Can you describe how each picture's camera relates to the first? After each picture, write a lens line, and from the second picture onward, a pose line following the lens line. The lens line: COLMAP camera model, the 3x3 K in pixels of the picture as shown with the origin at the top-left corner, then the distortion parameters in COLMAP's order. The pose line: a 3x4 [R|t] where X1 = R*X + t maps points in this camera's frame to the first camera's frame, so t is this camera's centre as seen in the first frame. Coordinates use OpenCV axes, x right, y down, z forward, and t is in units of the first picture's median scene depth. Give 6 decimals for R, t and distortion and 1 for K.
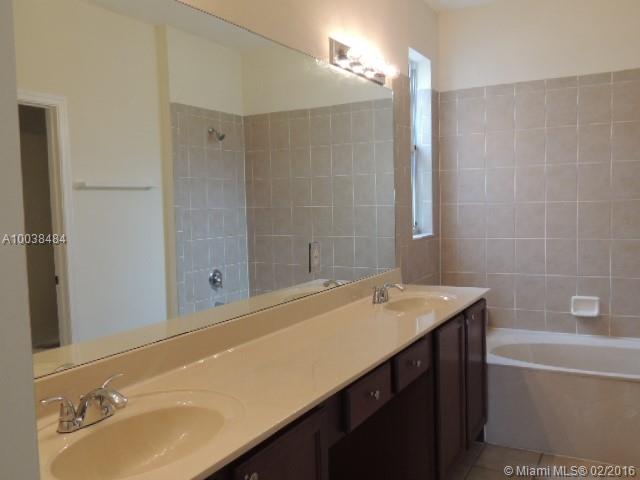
lens RADIAL K [[557.0, 0, 320.0], [0, 557.0, 240.0], [0, 0, 1]] dist [-0.007988, -0.002930]
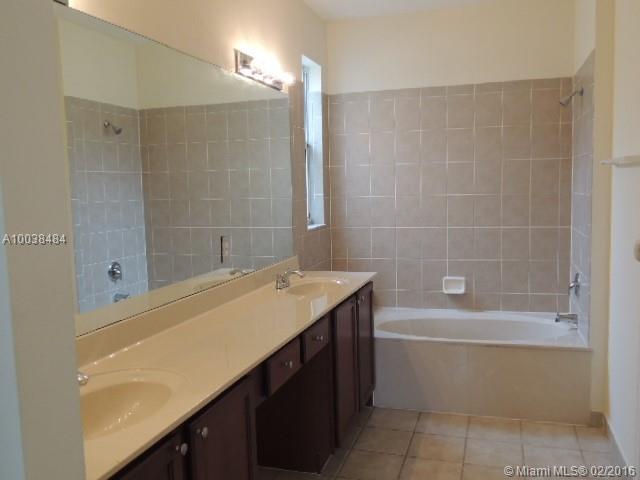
lens RADIAL K [[557.0, 0, 320.0], [0, 557.0, 240.0], [0, 0, 1]] dist [-0.007988, -0.002930]
pose [[0.978633, -0.018530, 0.204778, -0.040811], [0.013760, 0.999600, 0.024695, -0.009670], [-0.205154, -0.021349, 0.978497, -0.095626]]
